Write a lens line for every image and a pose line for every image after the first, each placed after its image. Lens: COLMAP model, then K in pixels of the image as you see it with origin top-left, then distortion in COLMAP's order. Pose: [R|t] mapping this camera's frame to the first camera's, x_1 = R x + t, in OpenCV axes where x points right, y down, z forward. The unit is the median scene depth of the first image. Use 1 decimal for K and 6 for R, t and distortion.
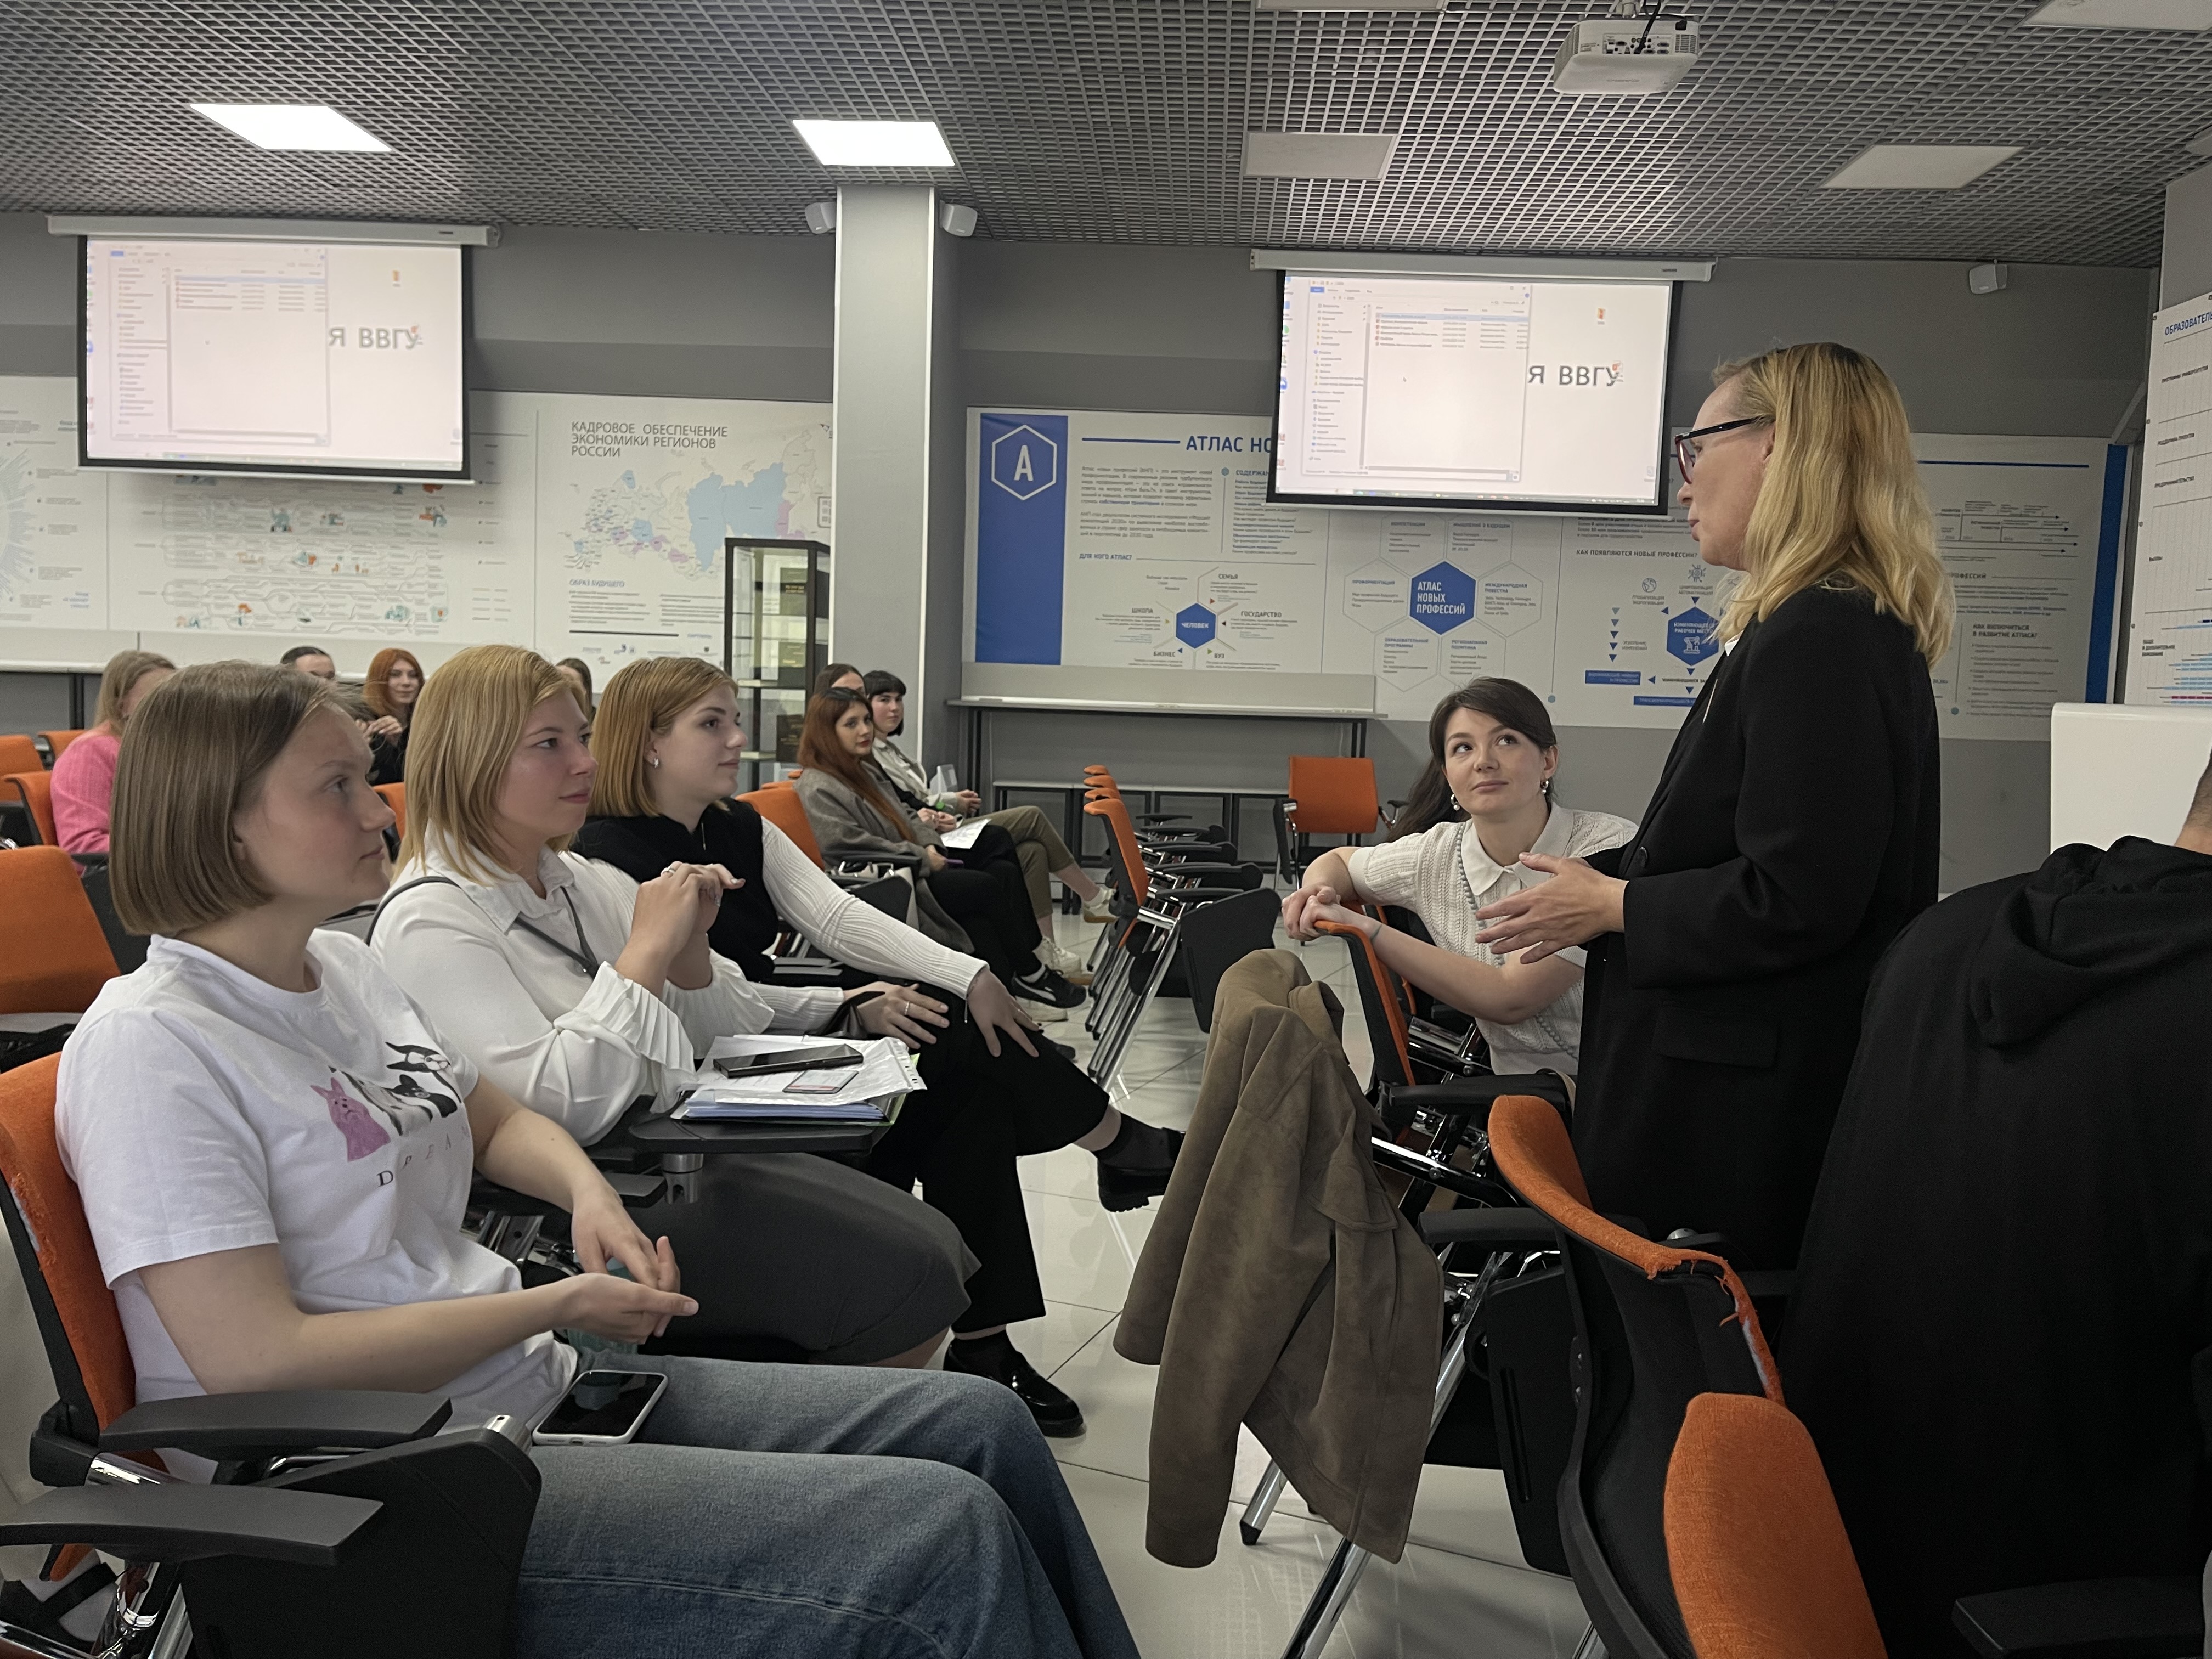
lens RADIAL K [[1658.9, 0, 1107.1], [0, 1658.9, 820.0], [0, 0, 1]] dist [0.089915, -0.125084]
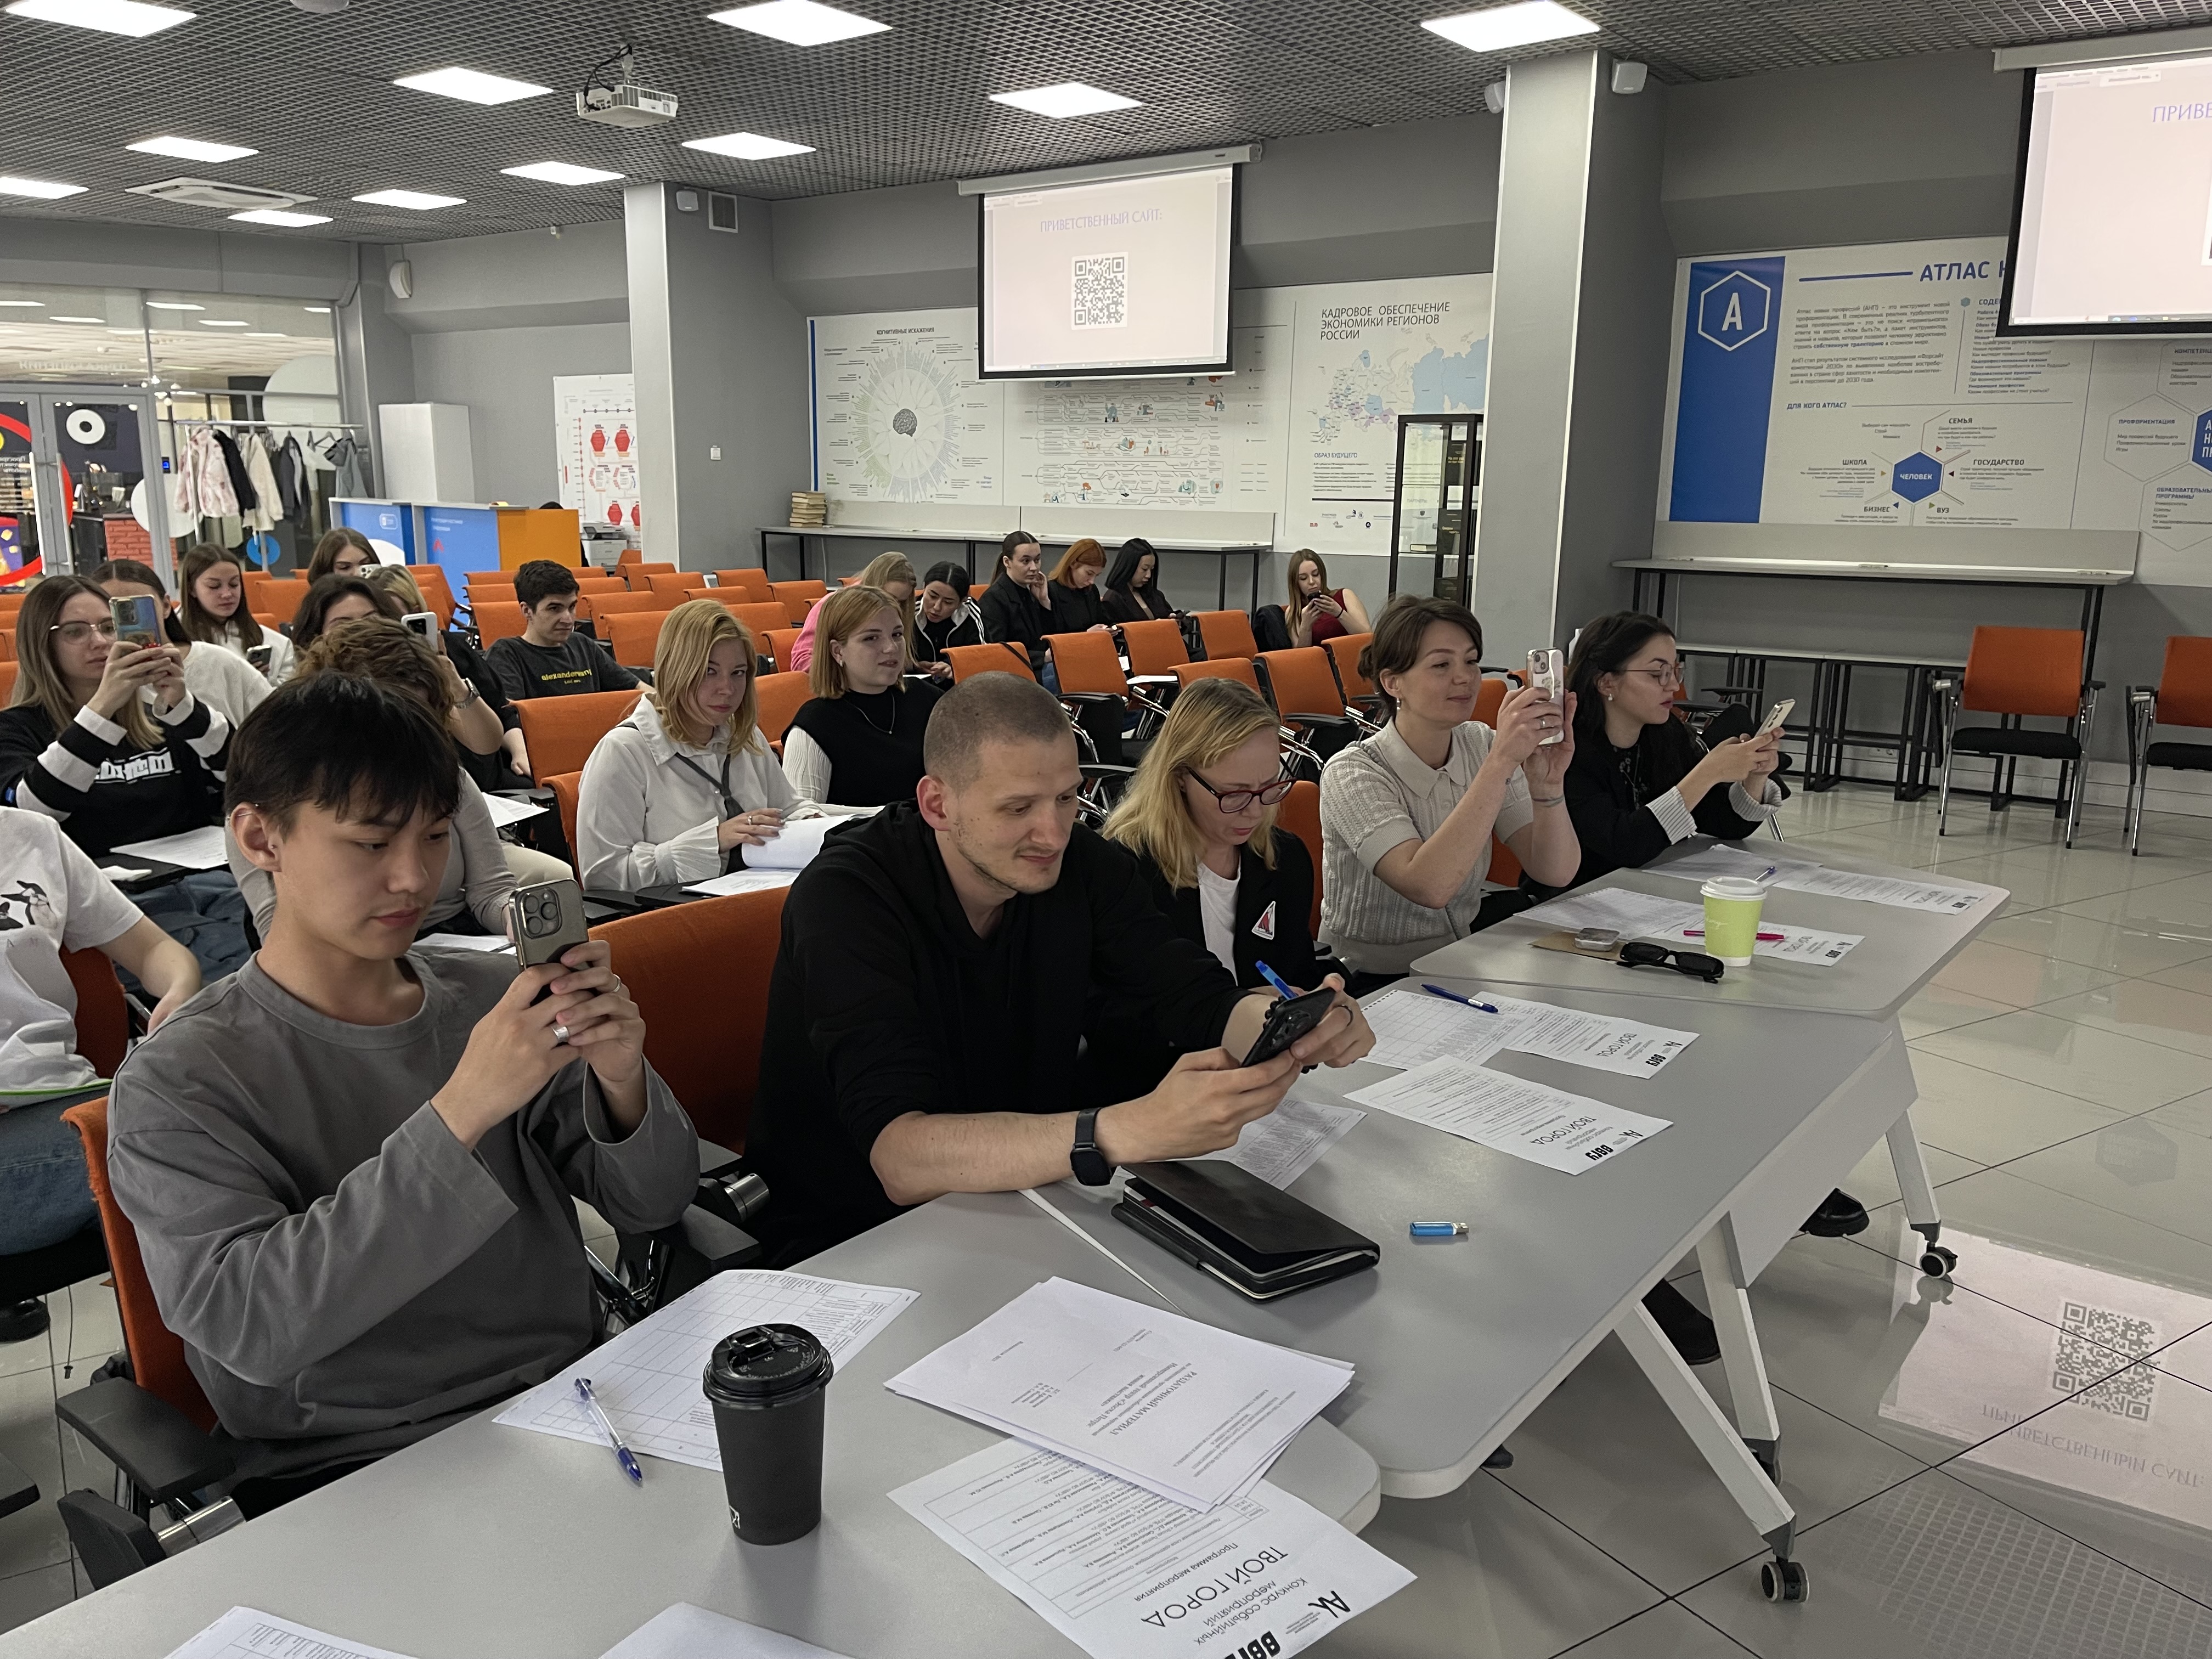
lens RADIAL K [[1650.4, 0, 1089.8], [0, 1650.4, 820.0], [0, 0, 1]] dist [0.076682, -0.090925]
pose [[0.816174, 0.093575, -0.570179, 0.225243], [-0.033972, 0.992864, 0.114314, -0.019801], [0.576806, -0.073930, 0.813529, -0.024343]]
